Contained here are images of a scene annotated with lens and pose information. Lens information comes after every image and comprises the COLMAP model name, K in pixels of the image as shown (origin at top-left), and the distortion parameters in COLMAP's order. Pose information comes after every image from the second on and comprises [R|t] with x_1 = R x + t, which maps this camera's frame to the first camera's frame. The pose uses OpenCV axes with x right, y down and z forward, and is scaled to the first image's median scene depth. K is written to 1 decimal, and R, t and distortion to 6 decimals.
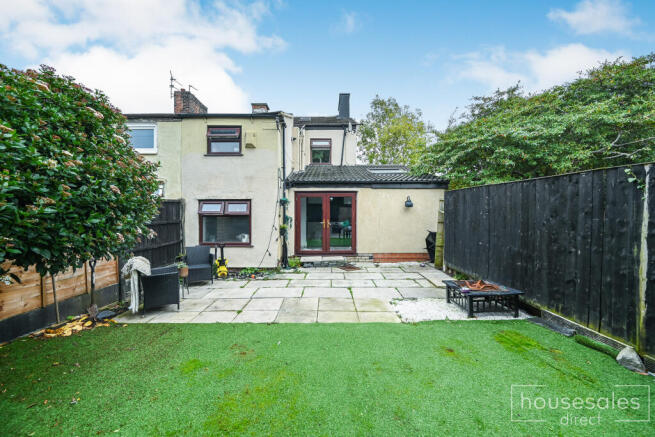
lens RADIAL K [[260.0, 0, 328.0], [0, 260.0, 219.9], [0, 0, 1]] dist [0.000009, -0.000001]
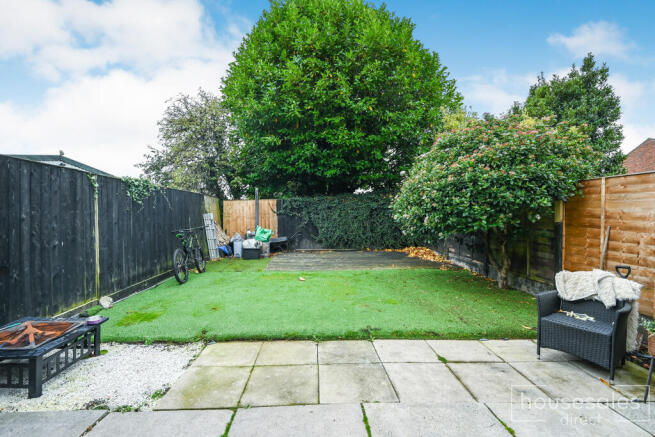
lens RADIAL K [[304.9, 0, 324.9], [0, 304.9, 217.1], [0, 0, 1]] dist [0.001869, 0.000161]
pose [[-0.999378, 0.001809, -0.035208, -0.031092], [0.000727, 0.999528, 0.030705, -0.013574], [0.035247, 0.030660, -0.998908, 1.725028]]
